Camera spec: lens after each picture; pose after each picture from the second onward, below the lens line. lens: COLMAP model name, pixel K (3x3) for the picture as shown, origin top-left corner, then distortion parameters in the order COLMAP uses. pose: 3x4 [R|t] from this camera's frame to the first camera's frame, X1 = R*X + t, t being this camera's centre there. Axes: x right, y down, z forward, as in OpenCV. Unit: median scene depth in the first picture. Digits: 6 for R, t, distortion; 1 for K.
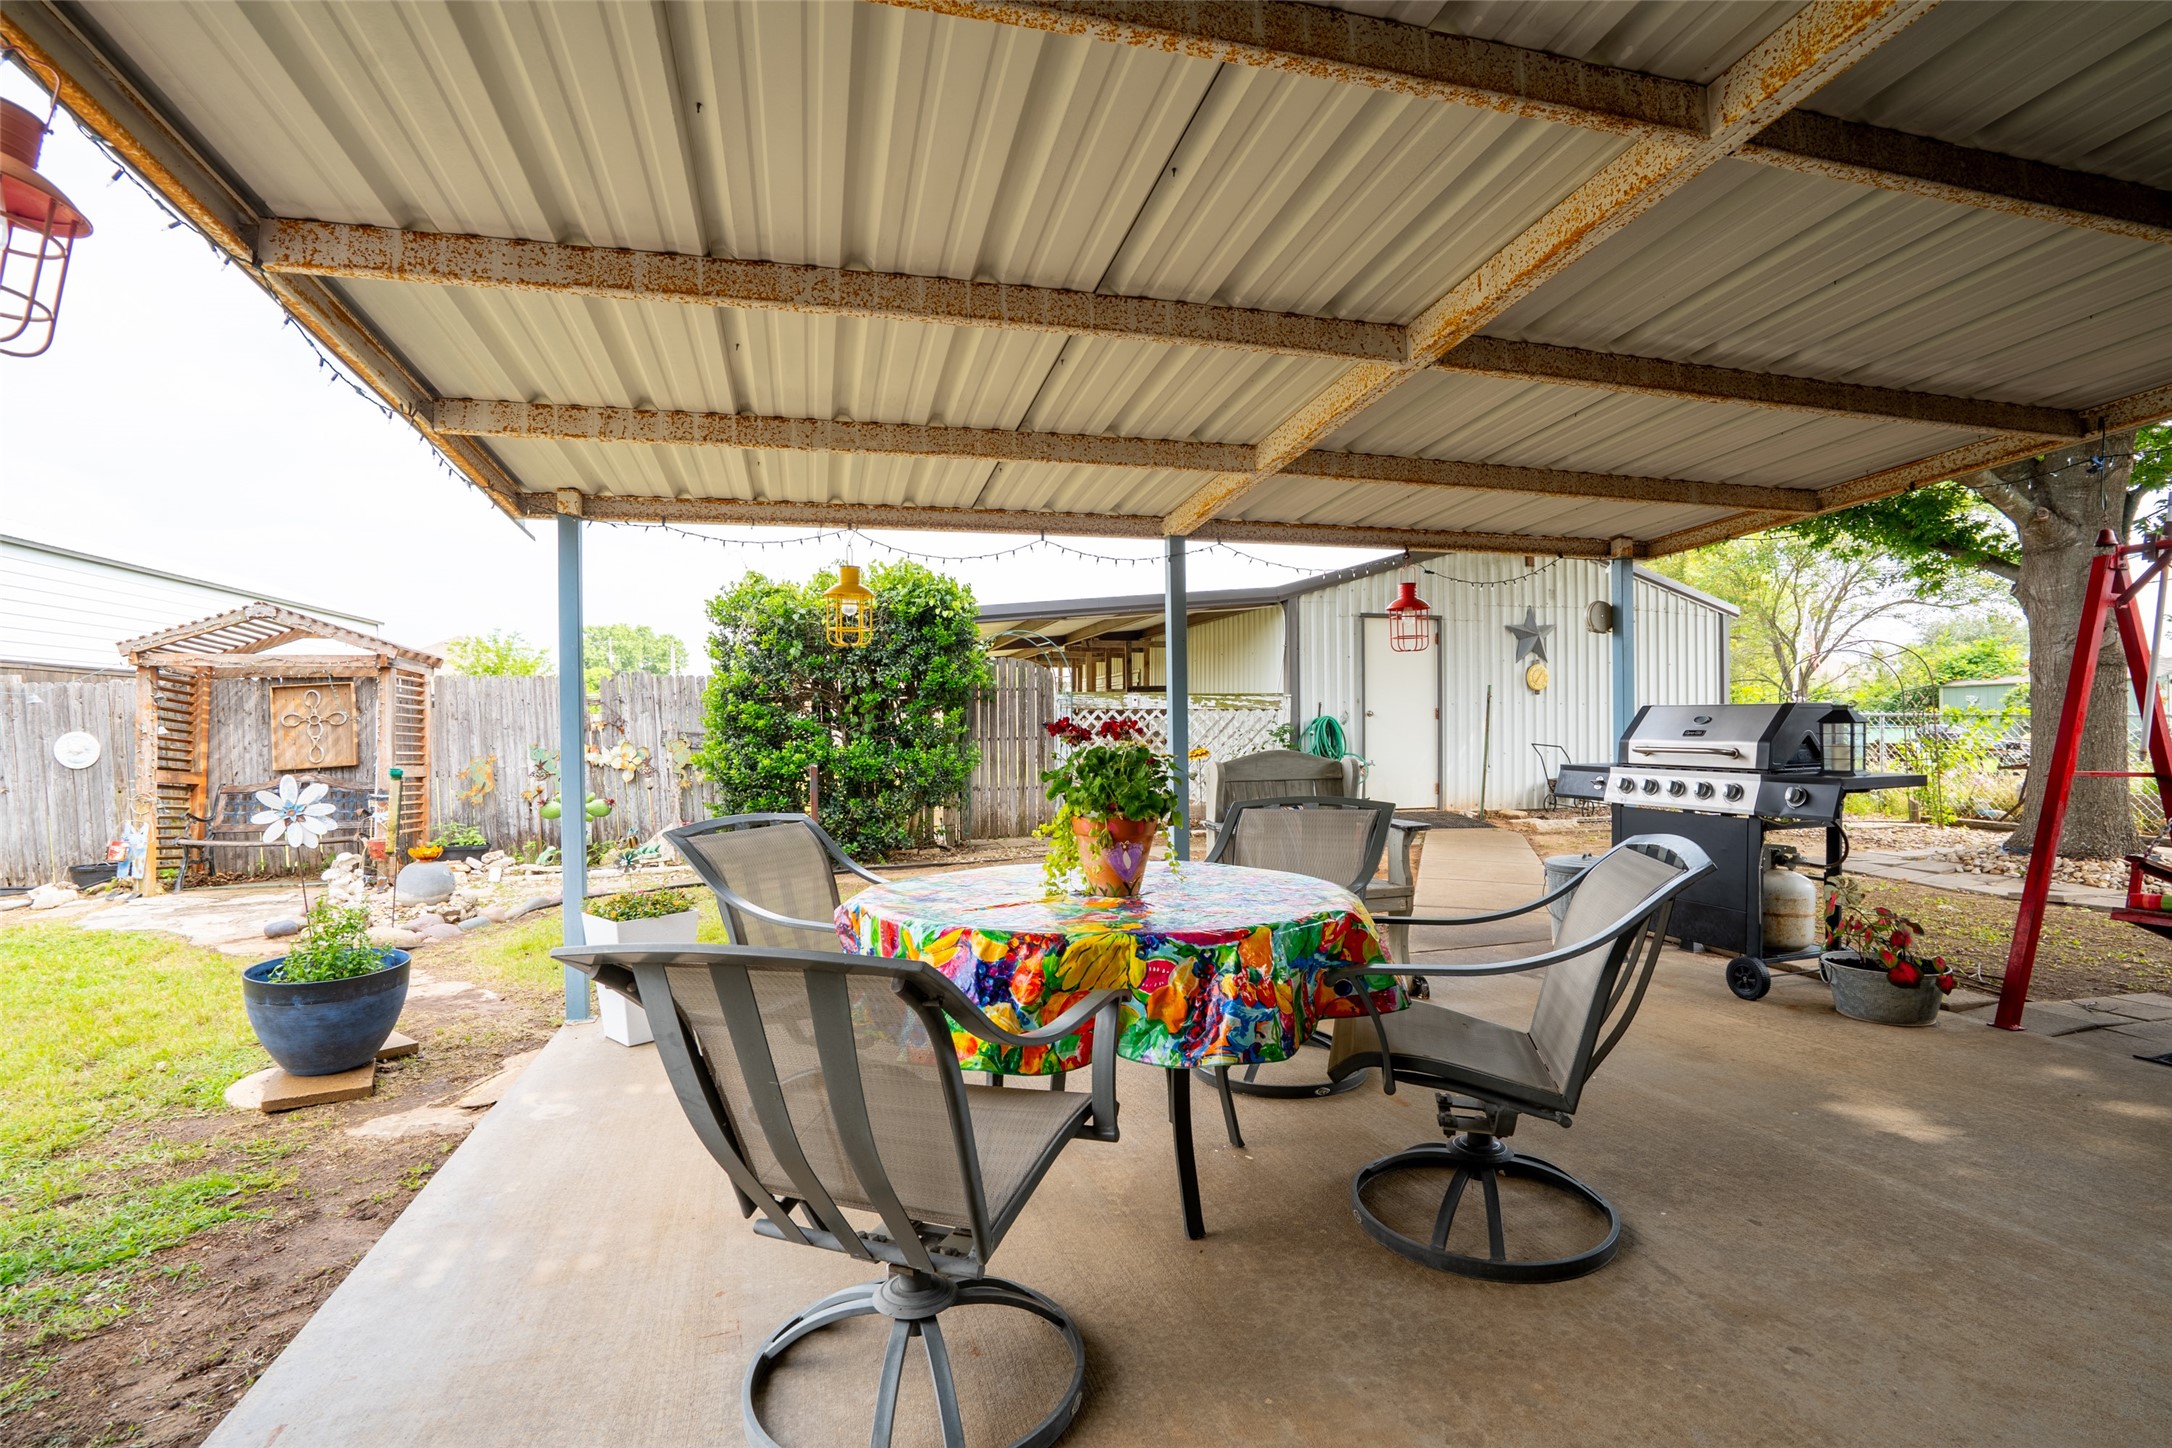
lens RADIAL K [[1040.2, 0, 1089.1], [0, 1040.2, 726.0], [0, 0, 1]] dist [-0.037045, 0.017273]
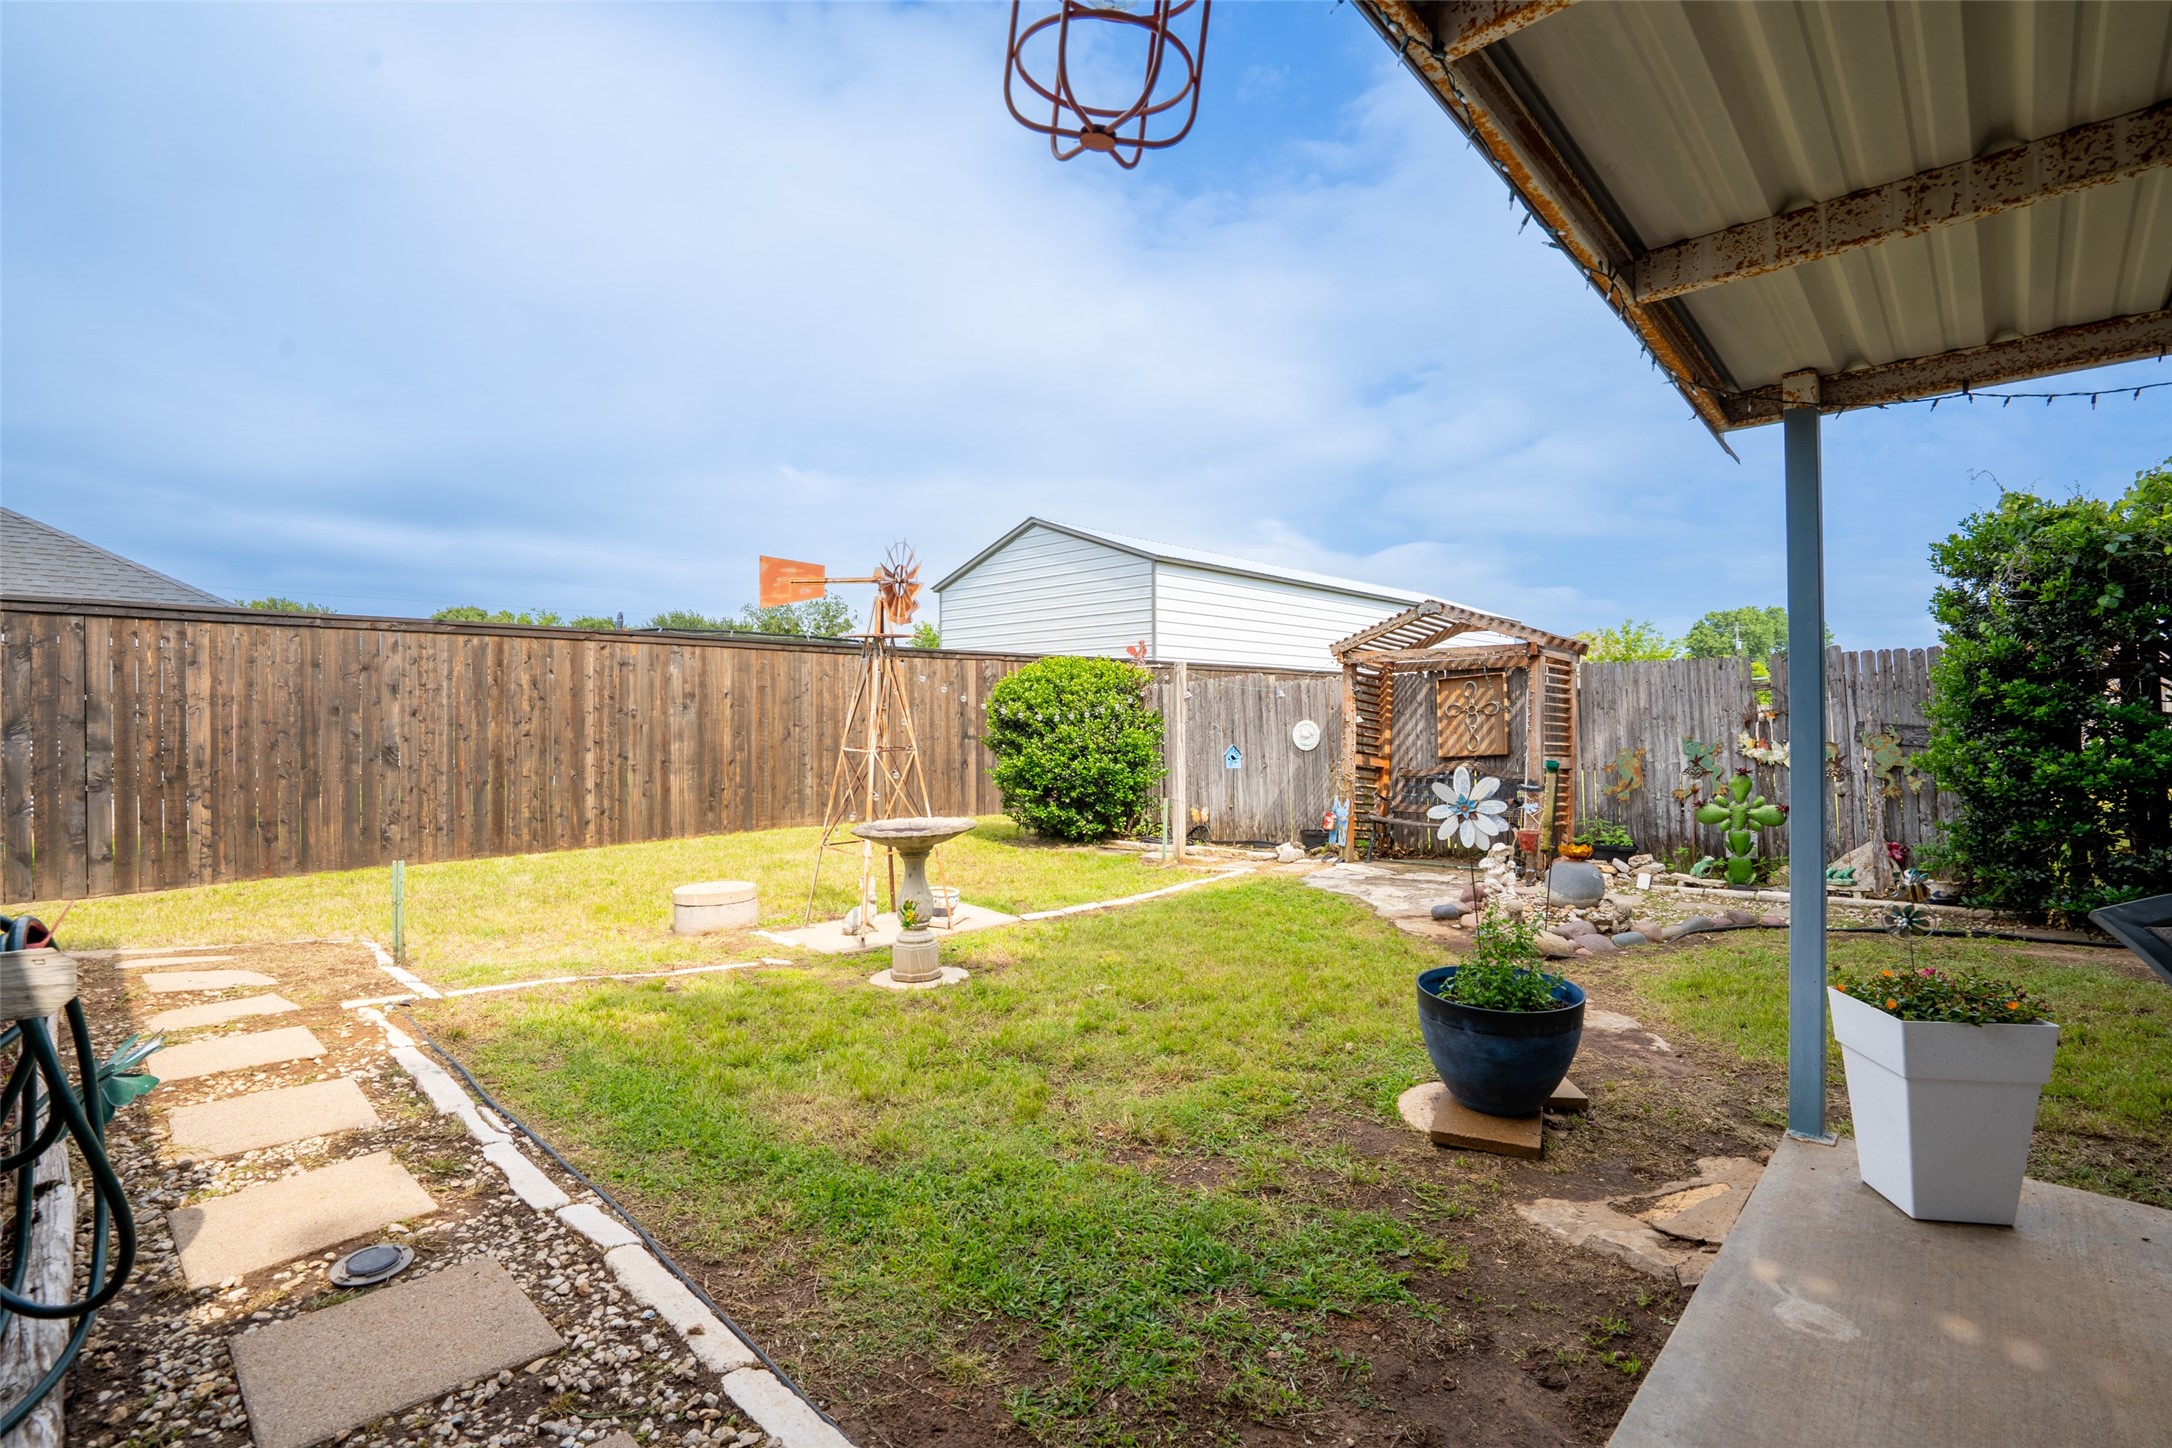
lens RADIAL K [[1005.8, 0, 1086.8], [0, 1005.8, 728.8], [0, 0, 1]] dist [-0.070306, 0.027244]
pose [[0.534044, 0.010772, -0.845388, -0.119565], [-0.002340, 0.999934, 0.011263, 0.003269], [0.845454, -0.004037, 0.534034, 0.139540]]
